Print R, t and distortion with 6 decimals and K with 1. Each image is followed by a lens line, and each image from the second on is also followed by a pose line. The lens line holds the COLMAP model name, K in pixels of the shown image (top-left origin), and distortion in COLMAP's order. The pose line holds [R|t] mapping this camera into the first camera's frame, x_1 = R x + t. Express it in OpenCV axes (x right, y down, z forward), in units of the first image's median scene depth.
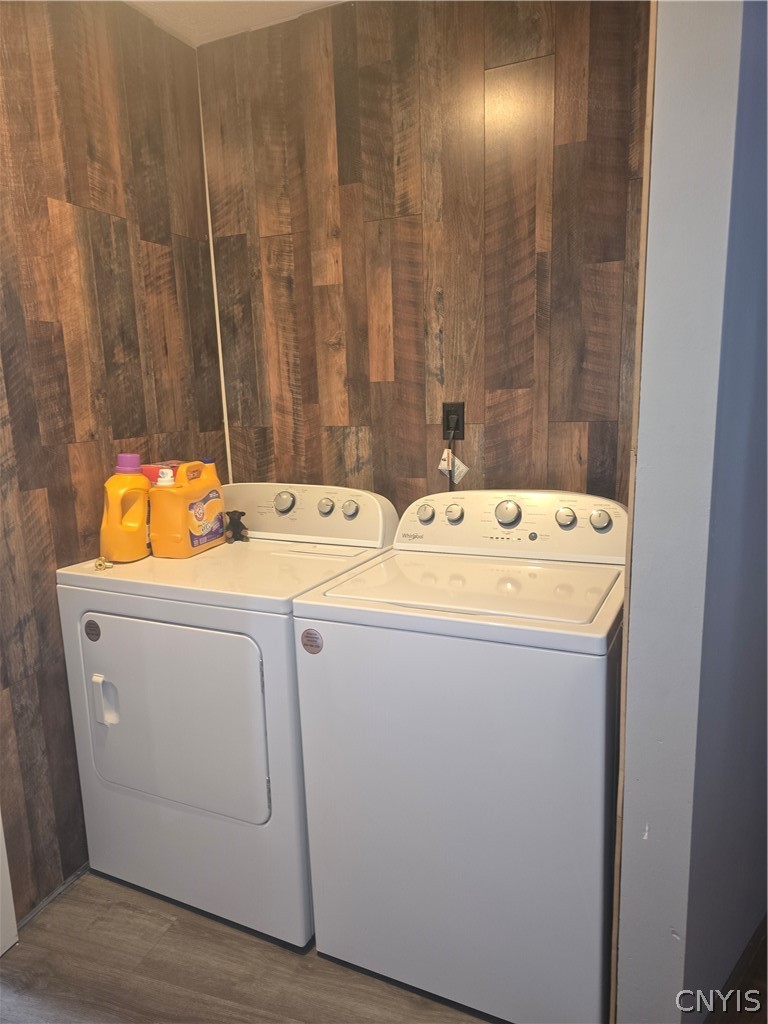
lens RADIAL K [[696.3, 0, 382.0], [0, 696.3, 529.2], [0, 0, 1]] dist [0.060749, -0.077876]
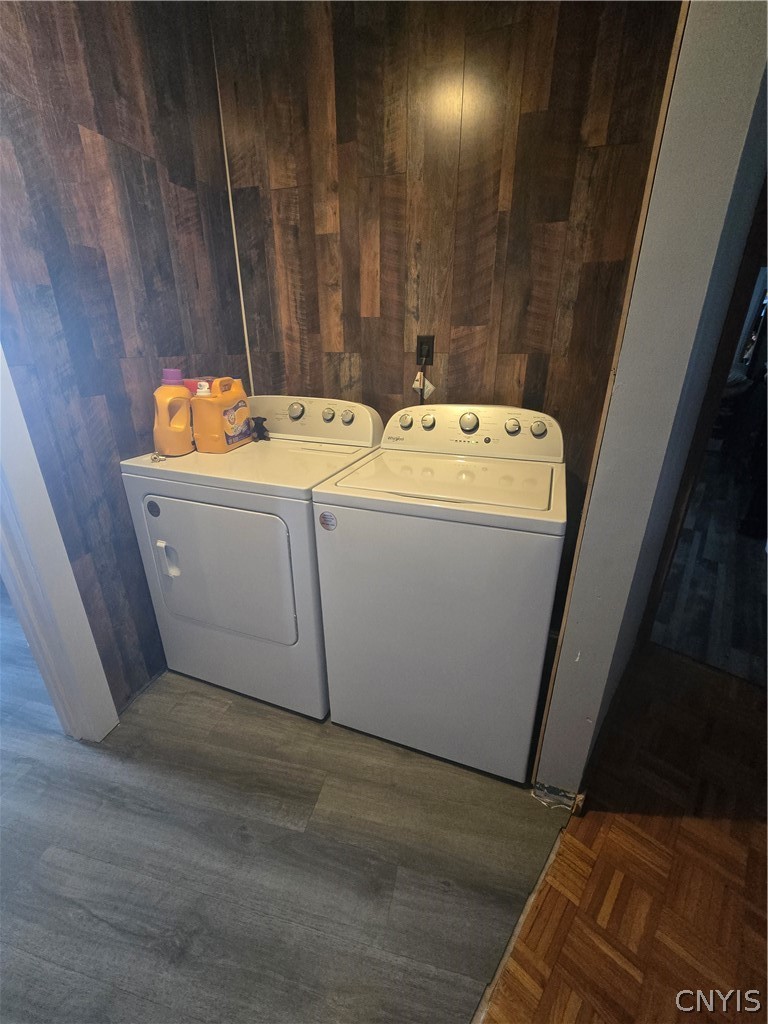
lens RADIAL K [[417.1, 0, 384.0], [0, 417.1, 512.0], [0, 0, 1]] dist [-0.009018, -0.000295]
pose [[0.994836, -0.004376, 0.101404, -0.059756], [-0.015133, 0.981508, 0.190823, -0.003881], [-0.100364, -0.191372, 0.976373, 0.186801]]
